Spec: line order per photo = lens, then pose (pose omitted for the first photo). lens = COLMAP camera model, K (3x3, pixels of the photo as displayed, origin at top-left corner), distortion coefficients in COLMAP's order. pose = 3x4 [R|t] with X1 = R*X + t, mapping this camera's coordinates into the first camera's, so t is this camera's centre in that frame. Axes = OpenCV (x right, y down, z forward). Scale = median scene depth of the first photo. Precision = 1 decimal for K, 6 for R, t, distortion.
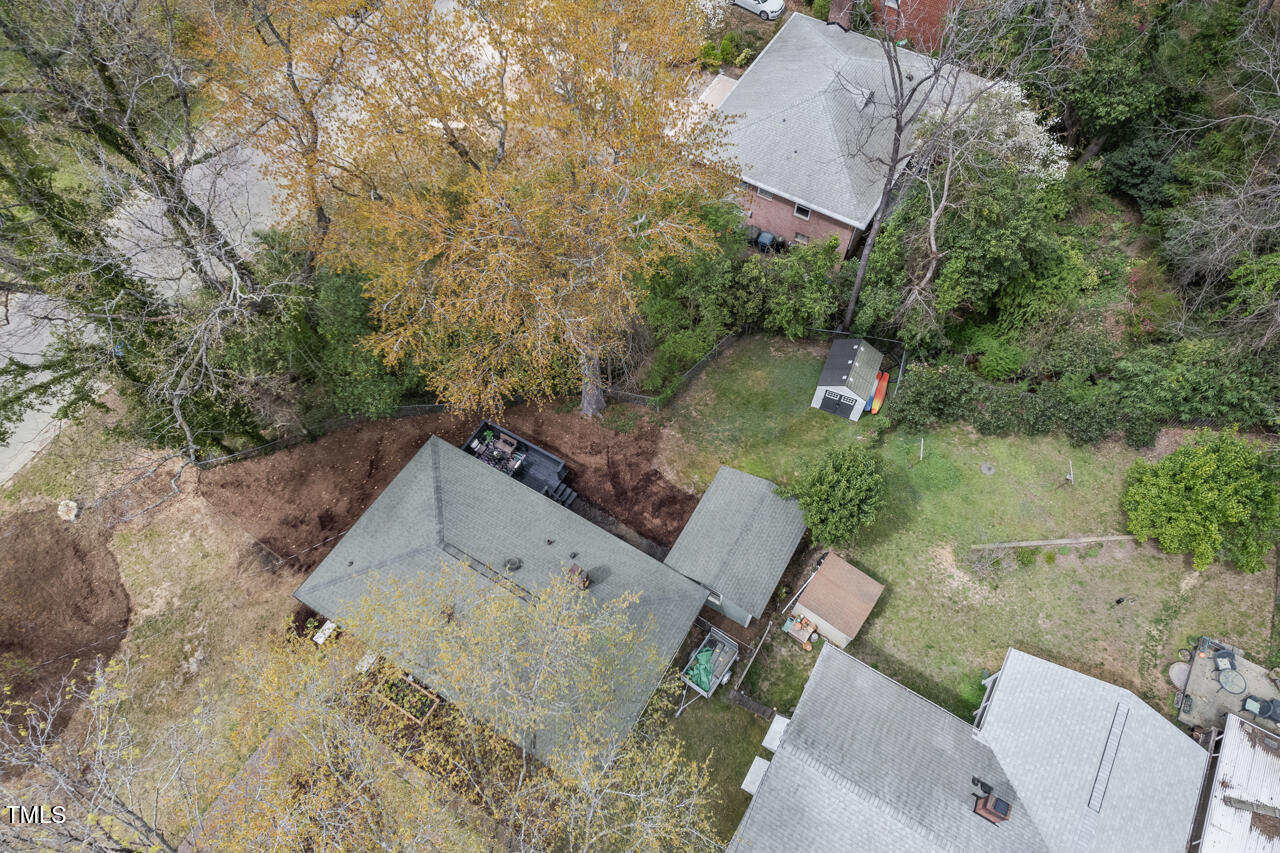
lens RADIAL K [[825.6, 0, 618.6], [0, 825.6, 410.7], [0, 0, 1]] dist [0.082673, -0.057407]
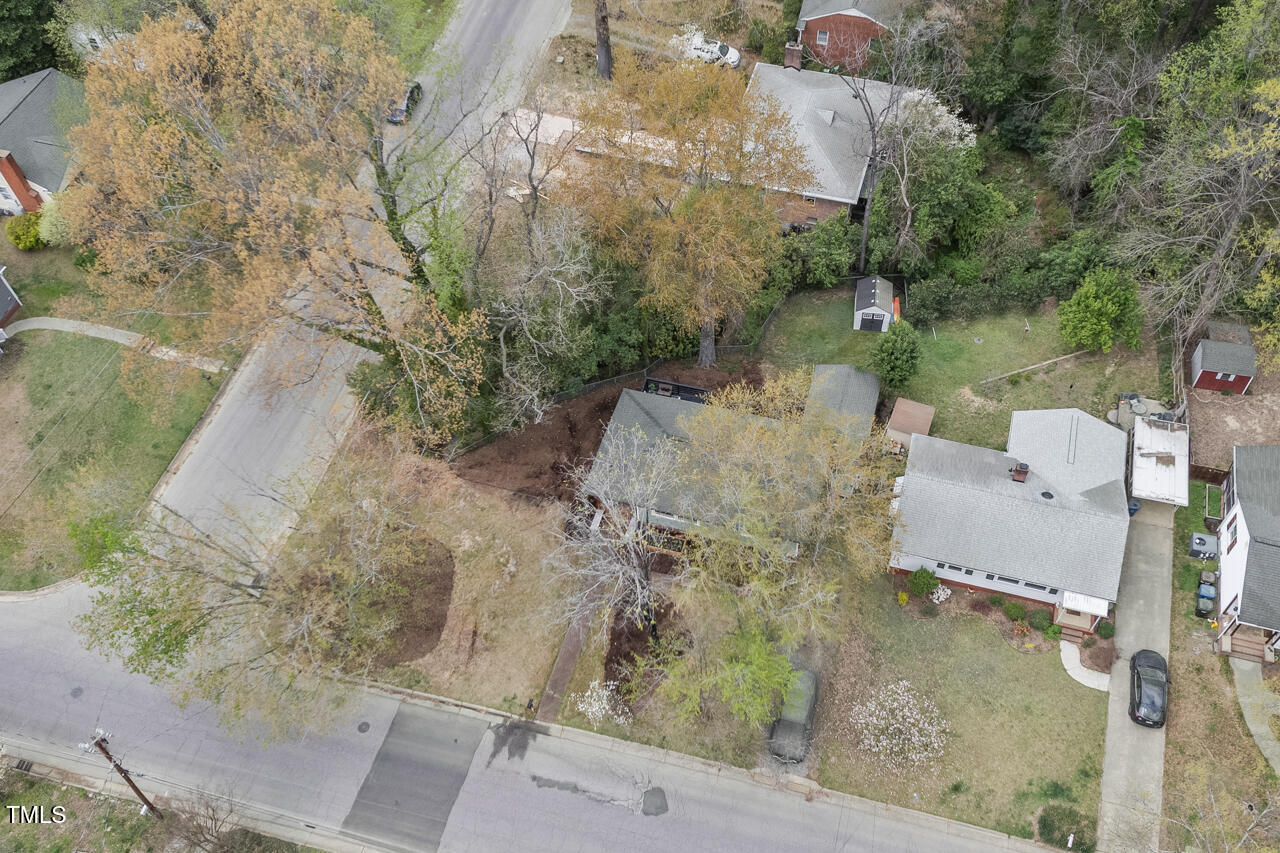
lens RADIAL K [[1197.4, 0, 640.0], [0, 1197.4, 426.5], [0, 0, 1]] dist [0.076414, 0.000582]
pose [[0.964591, -0.217466, 0.149243, -0.478047], [0.232702, 0.968050, -0.093431, 0.271622], [-0.124156, 0.124852, 0.984377, -0.984768]]
